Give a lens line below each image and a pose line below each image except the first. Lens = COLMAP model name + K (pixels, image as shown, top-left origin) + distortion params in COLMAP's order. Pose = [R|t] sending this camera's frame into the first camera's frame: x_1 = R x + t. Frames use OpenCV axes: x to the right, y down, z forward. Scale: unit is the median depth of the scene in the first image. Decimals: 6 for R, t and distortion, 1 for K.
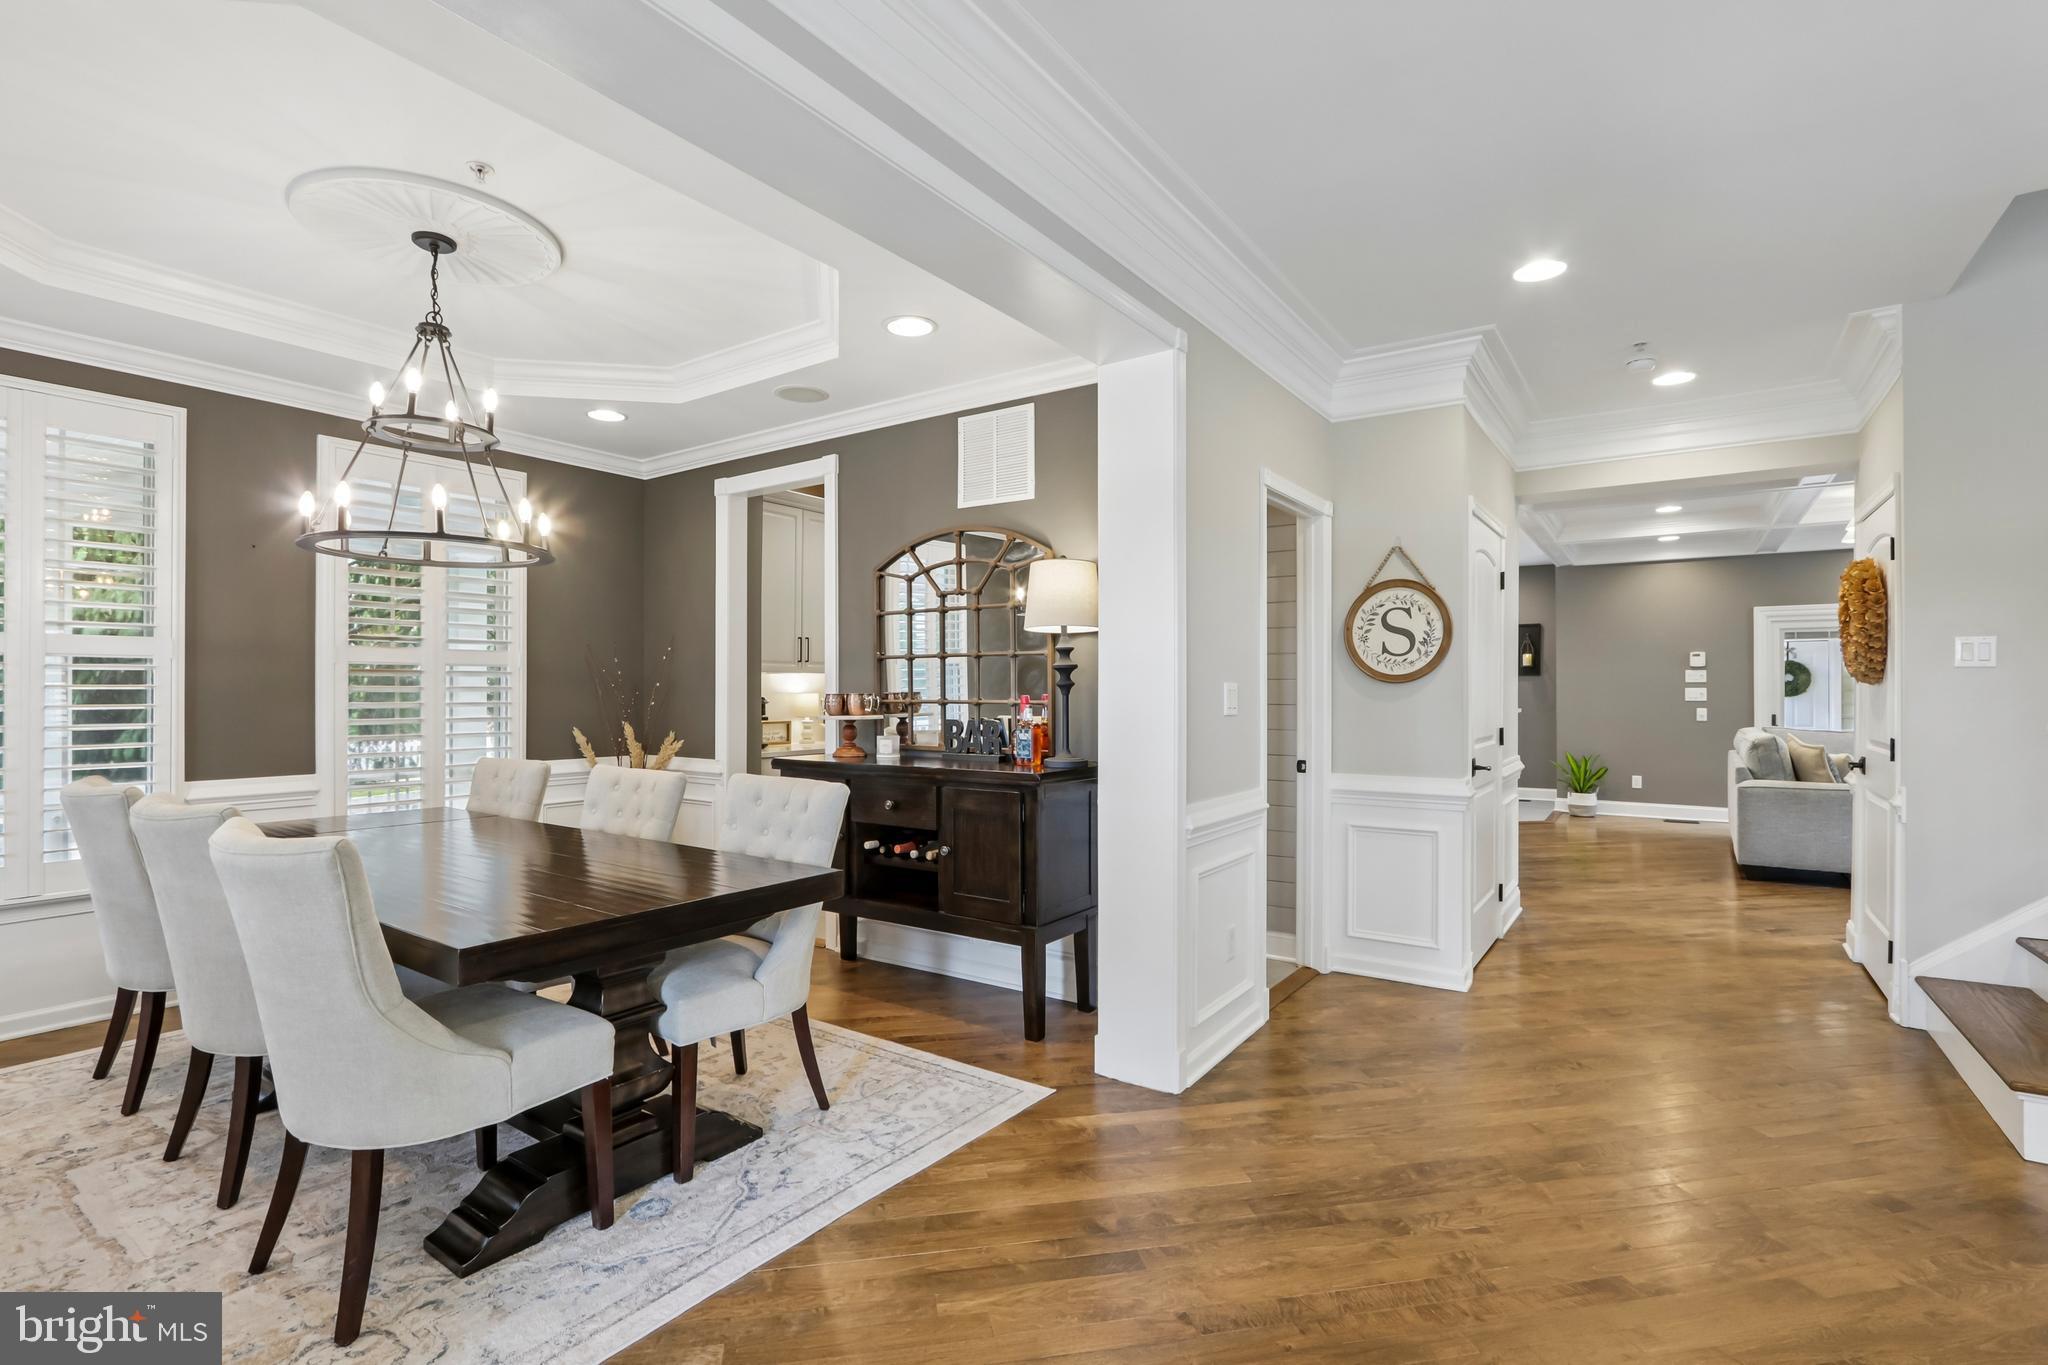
lens RADIAL K [[967.9, 0, 1017.7], [0, 967.9, 688.3], [0, 0, 1]] dist [-0.020028, 0.004262]
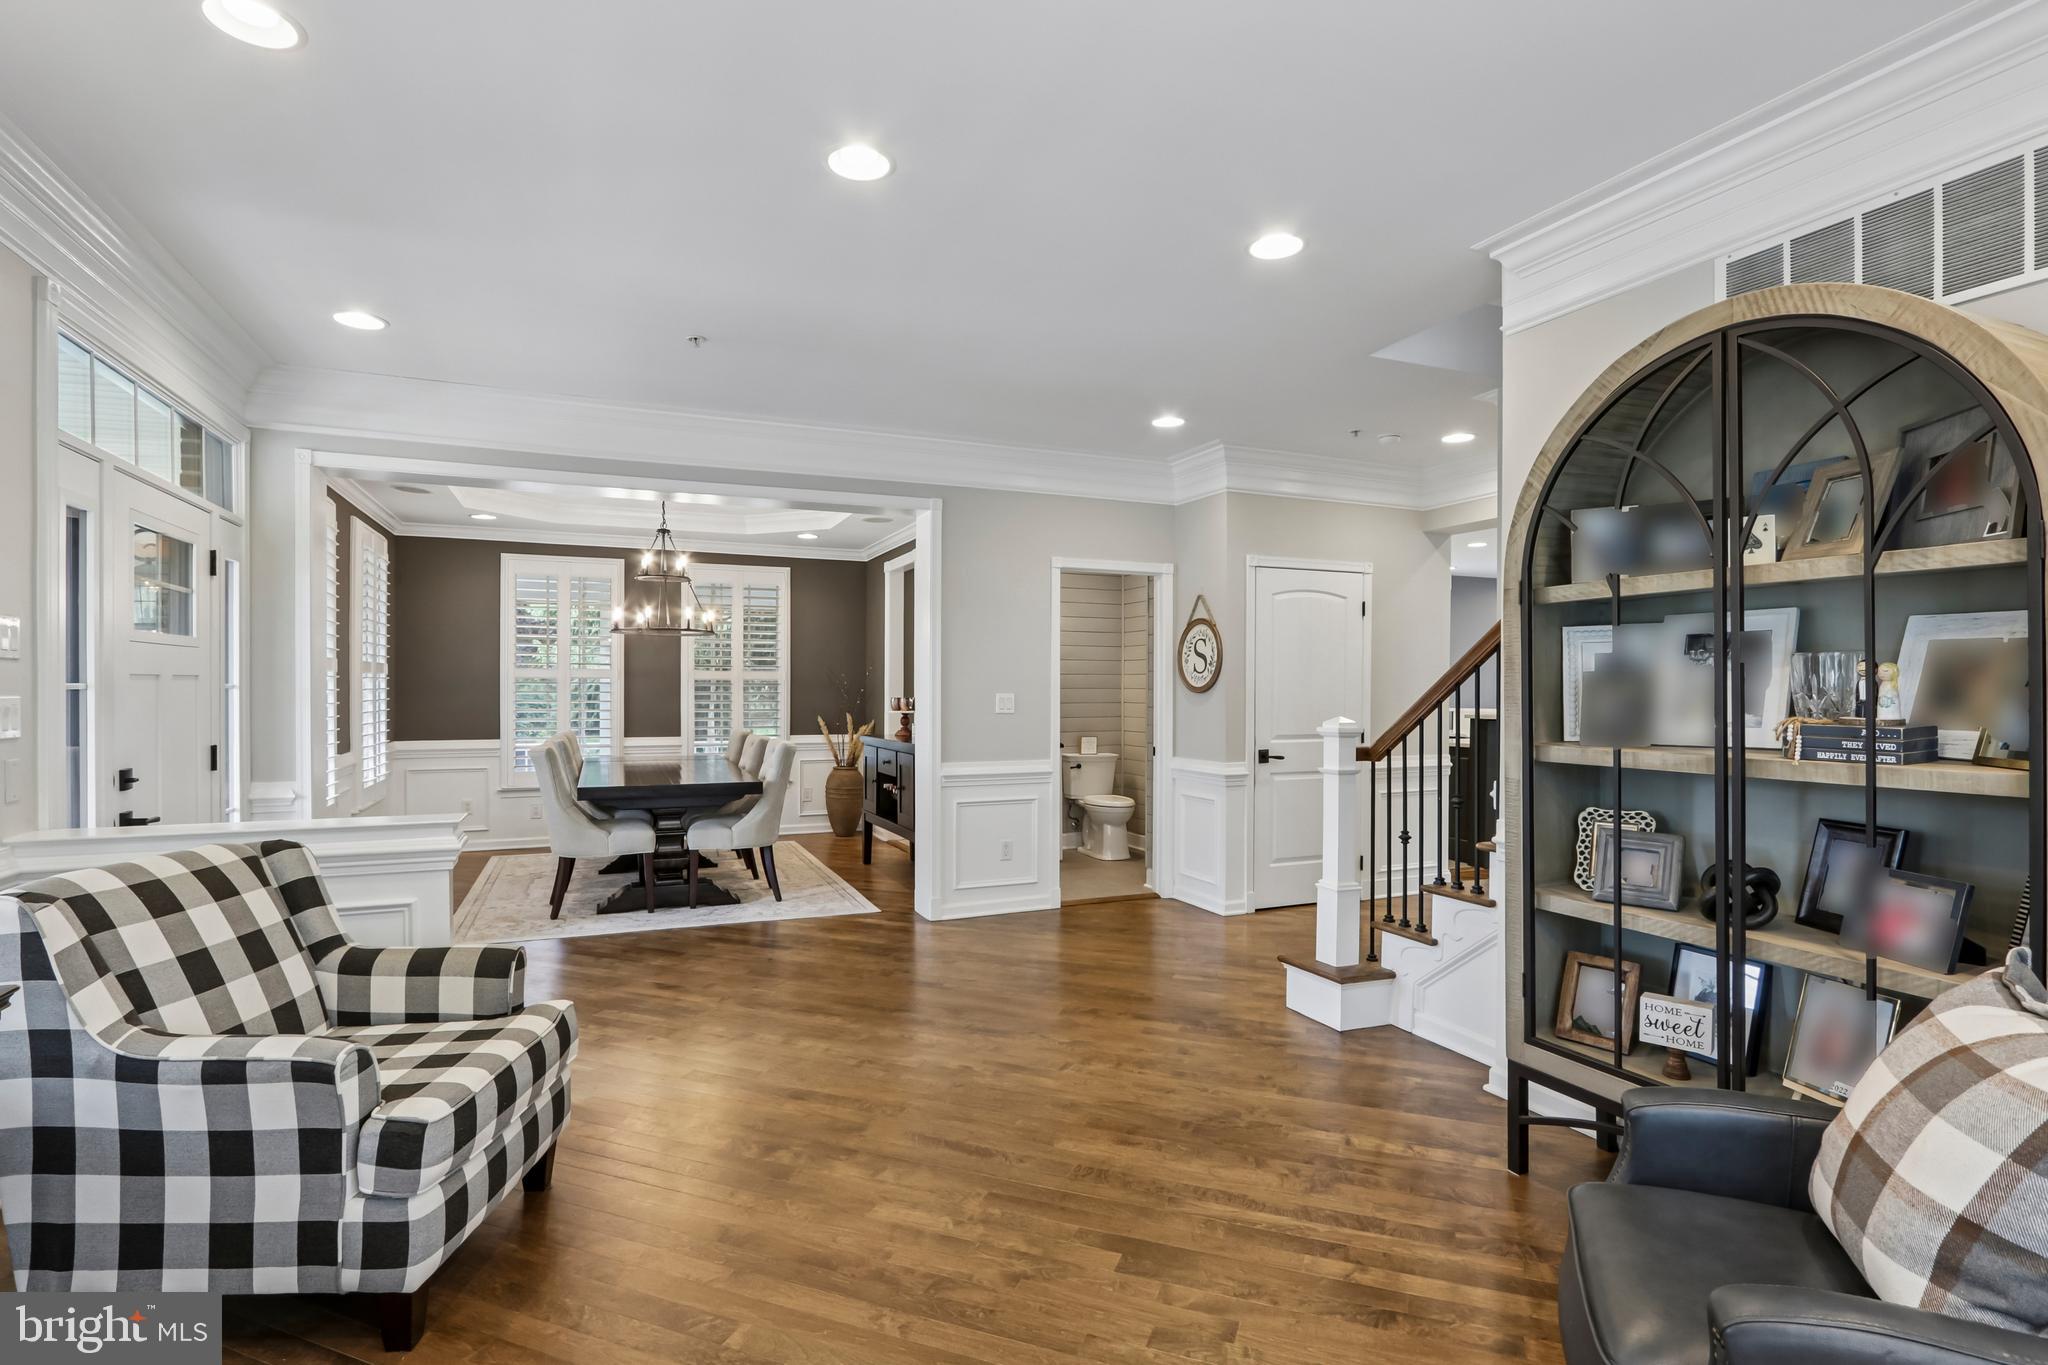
lens RADIAL K [[967.9, 0, 1011.7], [0, 967.9, 691.9], [0, 0, 1]] dist [-0.020028, 0.004262]
pose [[0.851868, 0.004403, -0.523737, 0.960339], [-0.001611, 0.999982, 0.005786, -0.015406], [0.523753, -0.004085, 0.851860, -0.364941]]
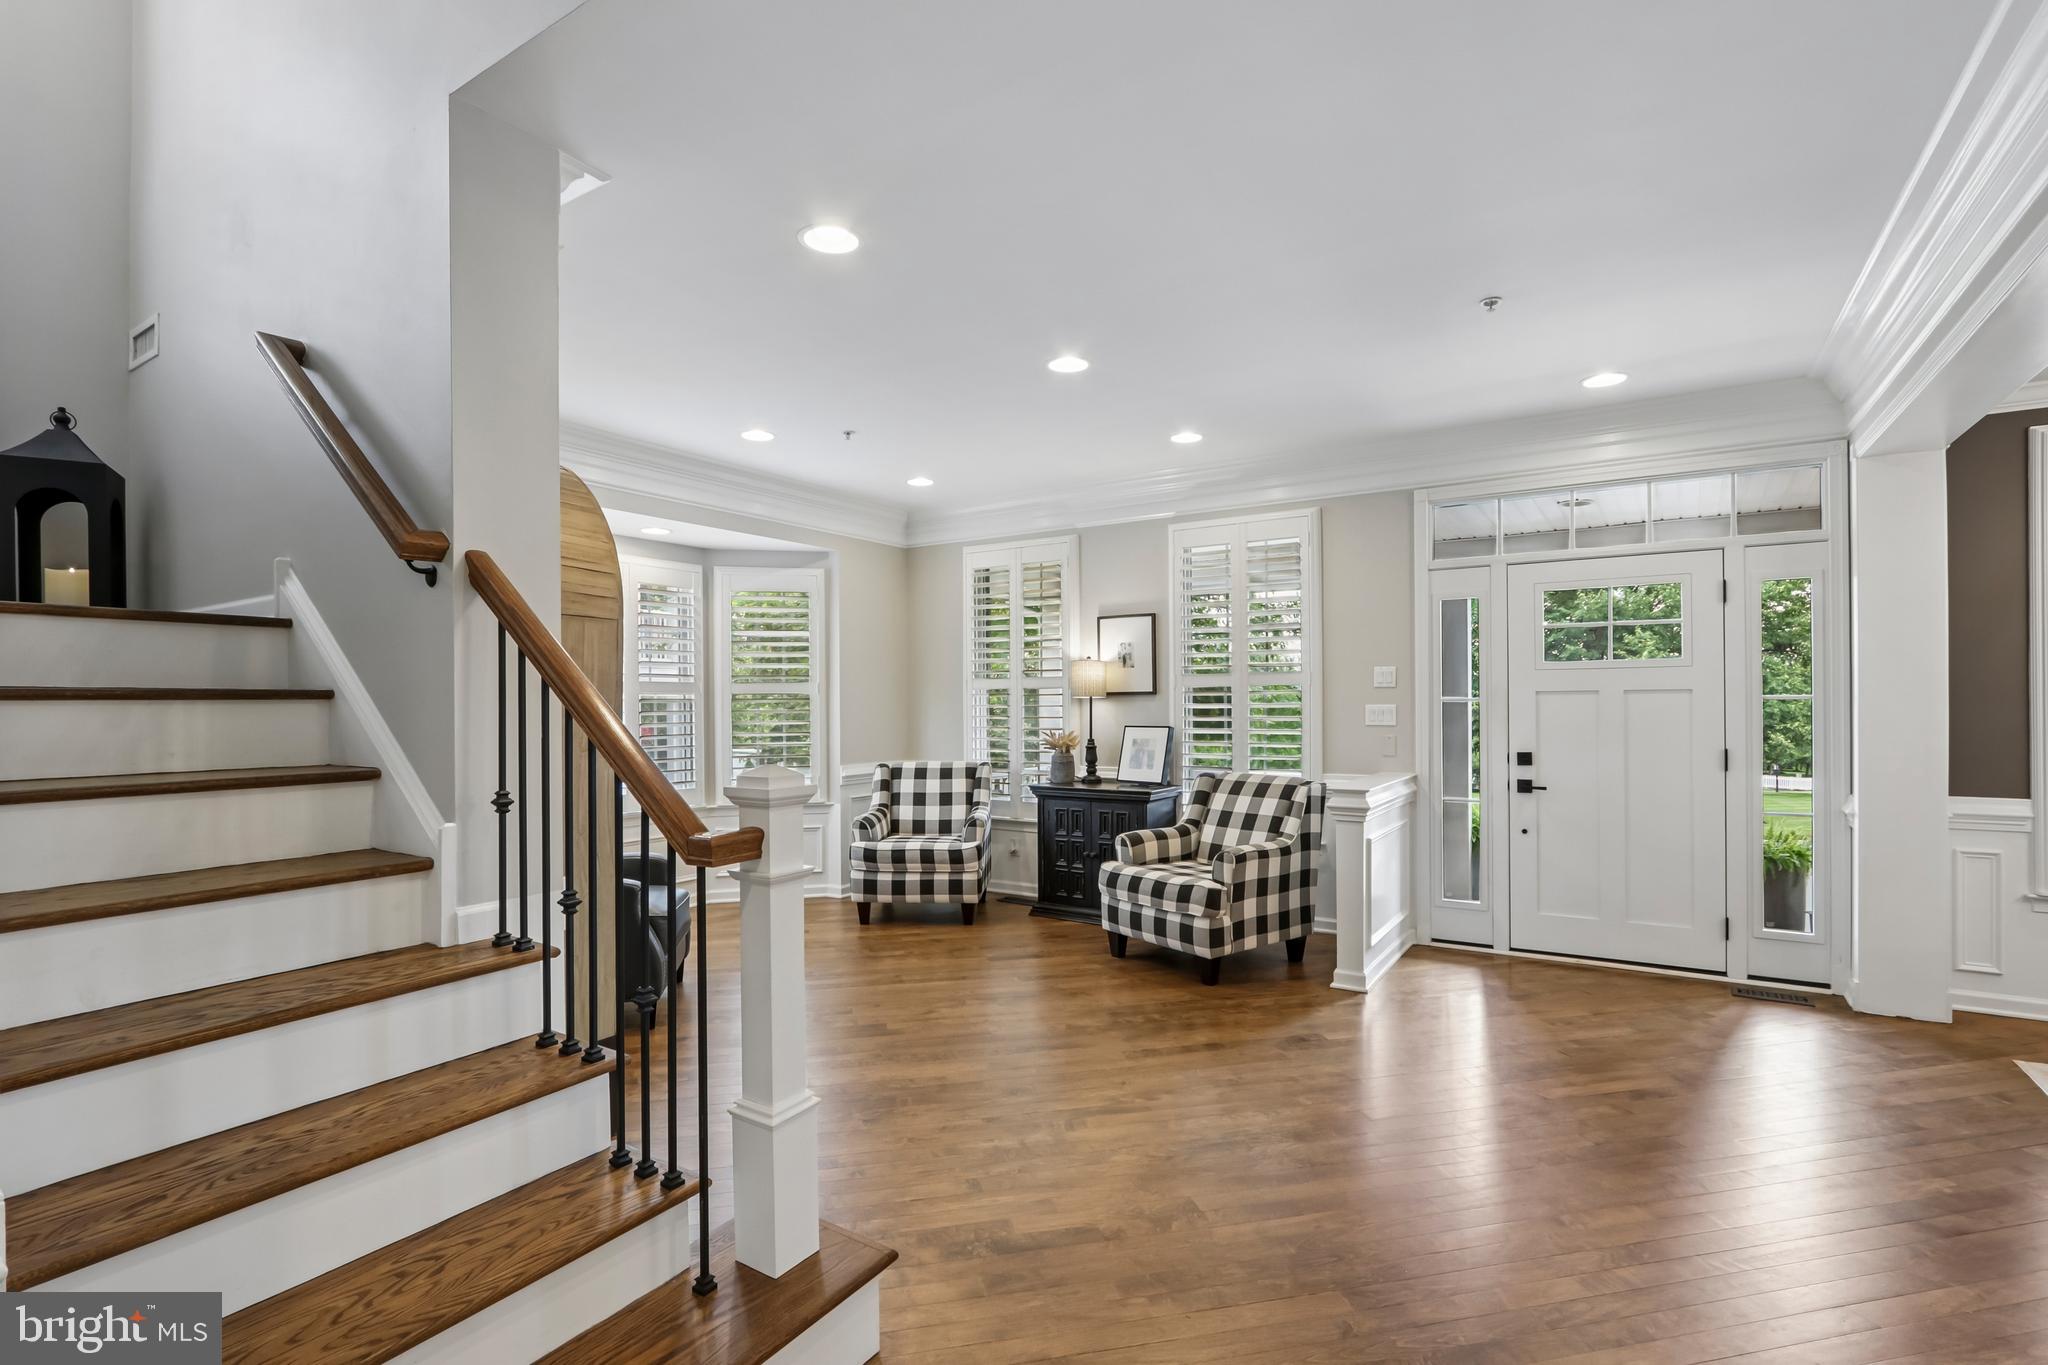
lens RADIAL K [[967.9, 0, 1013.0], [0, 967.9, 690.7], [0, 0, 1]] dist [-0.020028, 0.004262]
pose [[-0.999451, 0.002356, -0.033037, 0.626758], [0.002839, 0.999890, -0.014581, -0.015846], [0.032999, -0.014667, -0.999348, 1.153747]]
